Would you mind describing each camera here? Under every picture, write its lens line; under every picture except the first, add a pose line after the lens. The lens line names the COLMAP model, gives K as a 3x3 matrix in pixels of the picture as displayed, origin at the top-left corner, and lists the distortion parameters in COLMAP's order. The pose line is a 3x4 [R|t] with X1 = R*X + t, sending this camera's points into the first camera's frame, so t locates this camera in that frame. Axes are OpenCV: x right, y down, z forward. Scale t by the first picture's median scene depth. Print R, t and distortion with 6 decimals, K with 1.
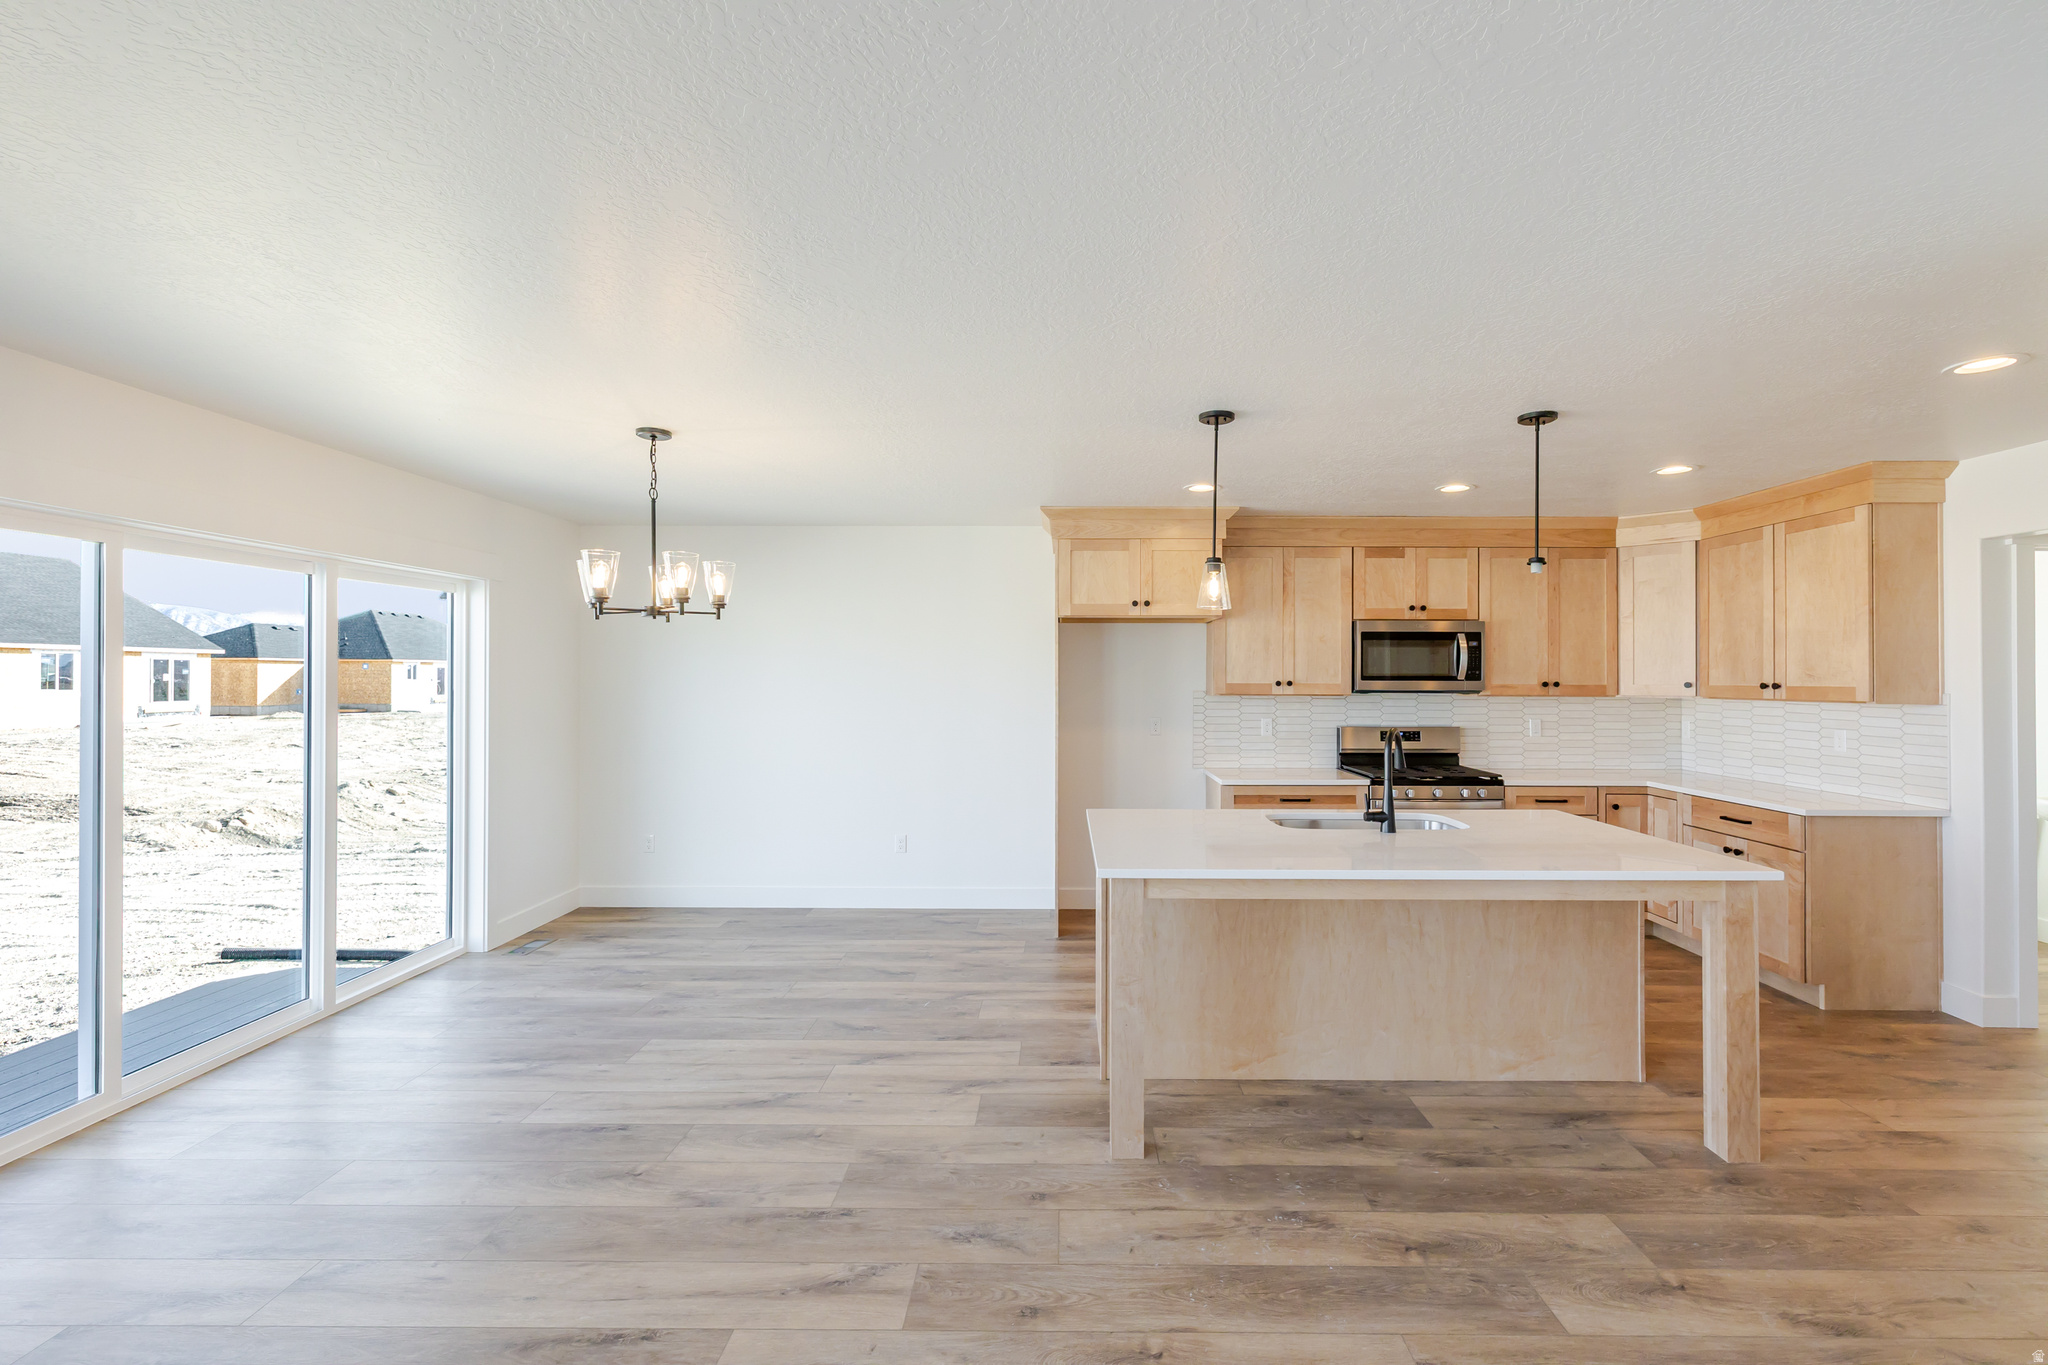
lens RADIAL K [[881.8, 0, 1061.8], [0, 881.8, 672.9], [0, 0, 1]] dist [0.001396, 0.000132]
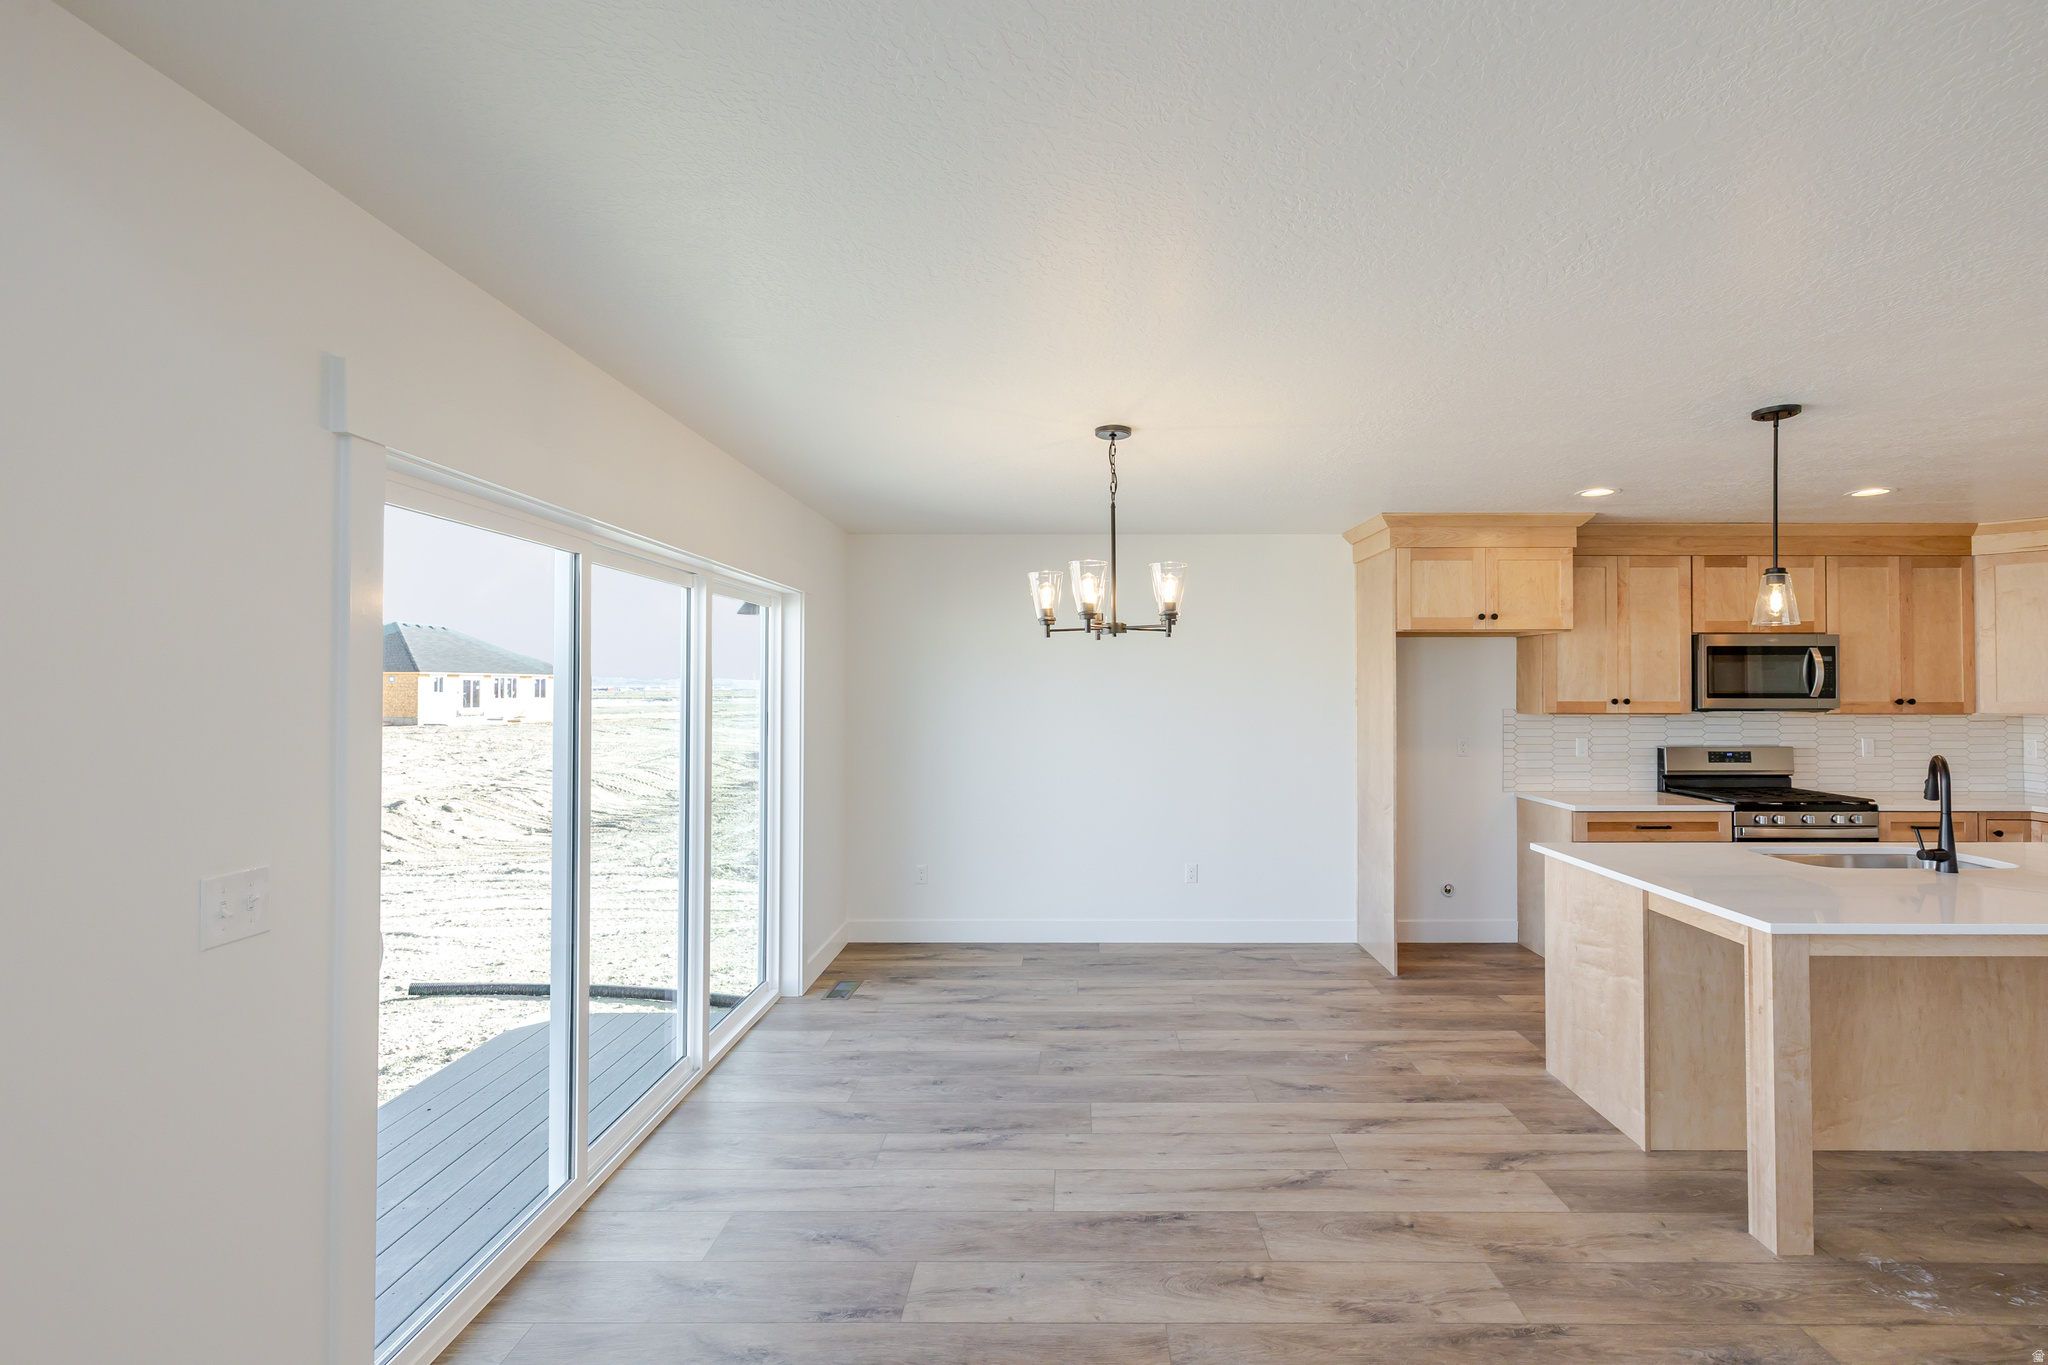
lens RADIAL K [[888.5, 0, 1078.1], [0, 888.5, 675.7], [0, 0, 1]] dist [0.002098, 0.000008]
pose [[0.999982, -0.002722, 0.005393, -0.364518], [0.002767, 0.999962, -0.008276, -0.010225], [-0.005371, 0.008291, 0.999951, 0.066612]]
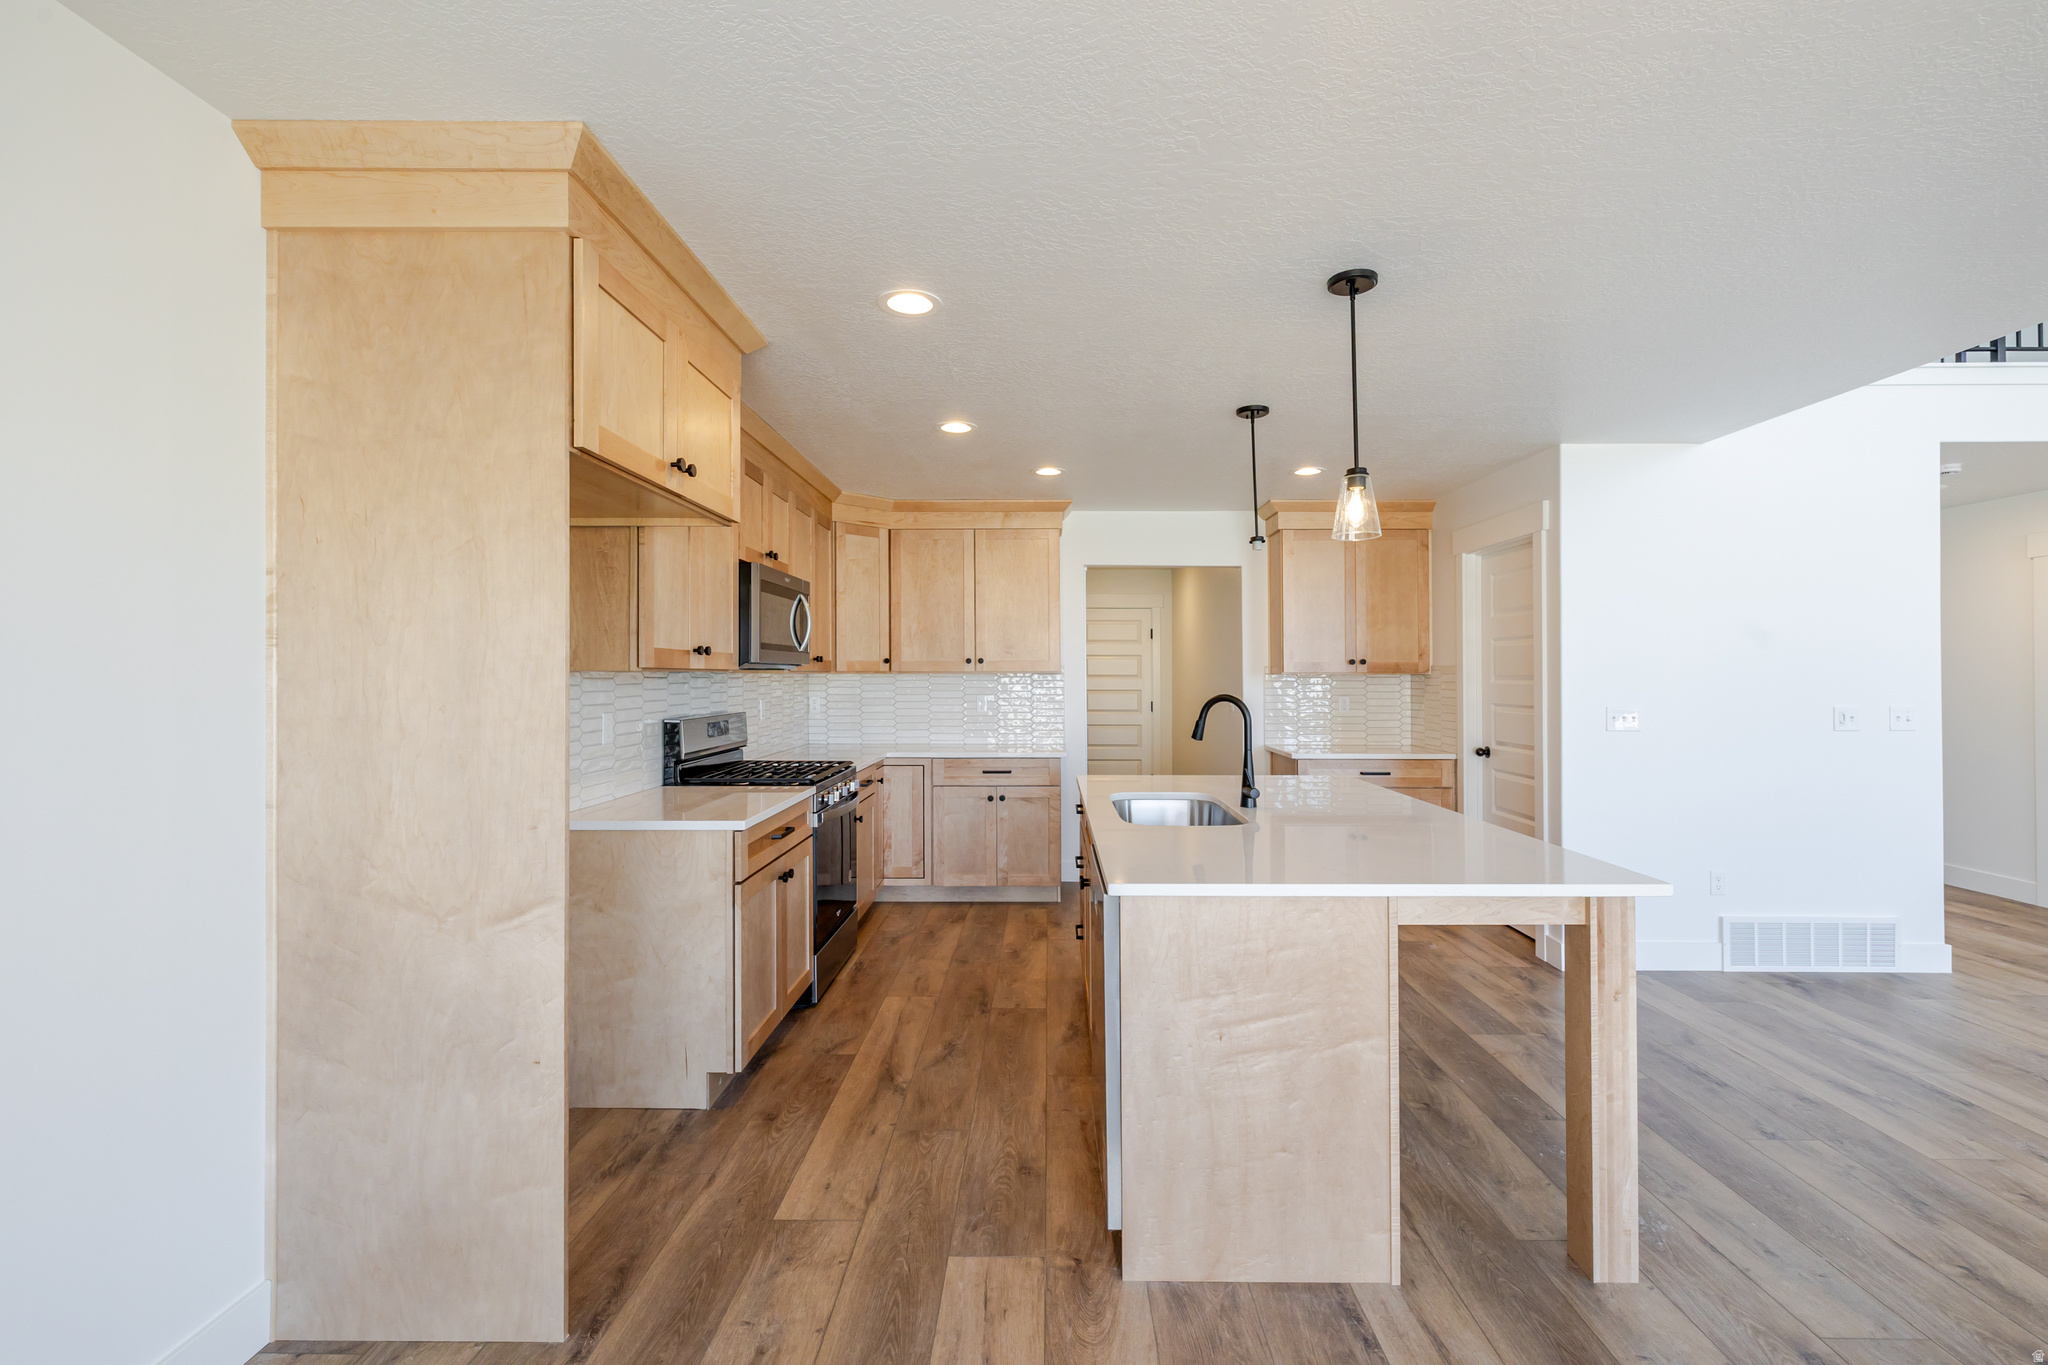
lens RADIAL K [[870.5, 0, 1036.2], [0, 870.5, 671.0], [0, 0, 1]] dist [-0.000801, -0.000180]
pose [[0.010620, 0.001555, 0.999942, -0.379546], [-0.003920, 0.999991, -0.001513, 0.028686], [-0.999936, -0.003903, 0.010626, 0.849601]]
